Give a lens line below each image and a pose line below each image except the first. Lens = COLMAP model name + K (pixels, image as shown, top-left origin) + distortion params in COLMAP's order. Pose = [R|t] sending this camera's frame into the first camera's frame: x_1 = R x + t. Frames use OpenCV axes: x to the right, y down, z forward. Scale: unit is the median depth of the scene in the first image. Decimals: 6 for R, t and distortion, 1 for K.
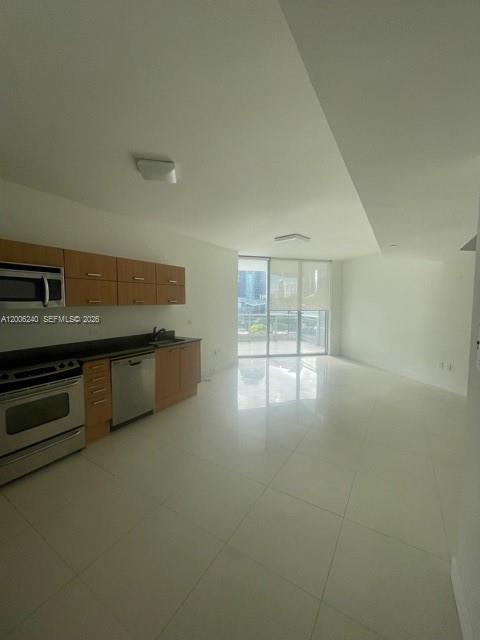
lens RADIAL K [[260.6, 0, 243.2], [0, 260.6, 317.2], [0, 0, 1]] dist [-0.001190, -0.000097]
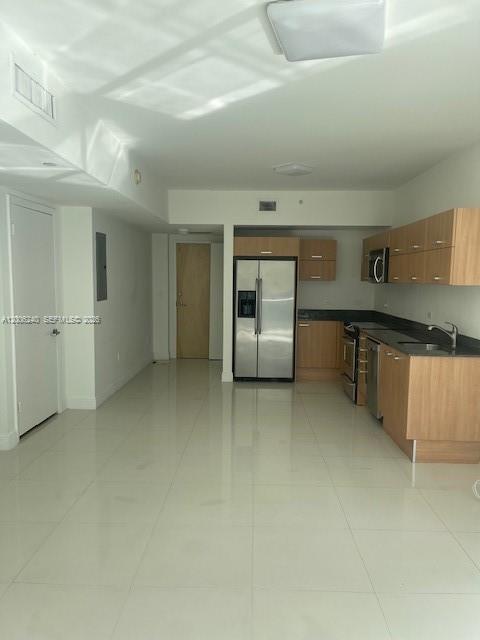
lens RADIAL K [[490.0, 0, 238.1], [0, 490.0, 331.7], [0, 0, 1]] dist [0.055237, -0.000023]
pose [[-0.869030, 0.036560, -0.493407, 0.904072], [-0.054363, 0.984172, 0.168672, -0.155098], [0.491764, 0.173404, -0.853287, 2.497557]]
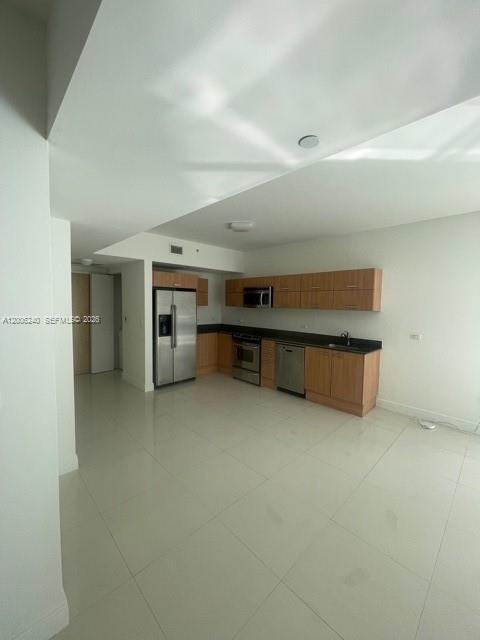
lens RADIAL K [[260.6, 0, 243.2], [0, 260.6, 317.2], [0, 0, 1]] dist [-0.001190, -0.000097]
pose [[-0.238466, 0.041131, -0.970279, 1.113321], [-0.085088, 0.994376, 0.063065, -0.072569], [0.967416, 0.097598, -0.233625, 1.223867]]
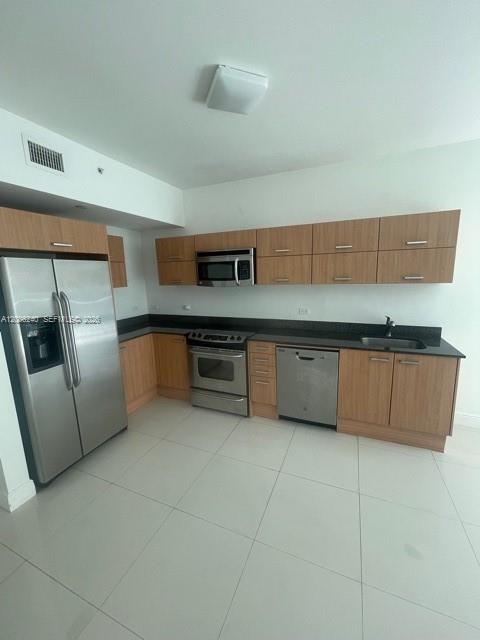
lens RADIAL K [[260.6, 0, 243.2], [0, 260.6, 317.2], [0, 0, 1]] dist [-0.001190, -0.000097]
pose [[0.151296, 0.154672, -0.976313, 0.369698], [-0.038118, 0.987861, 0.150594, -0.068016], [0.987753, 0.014431, 0.155355, 0.777186]]
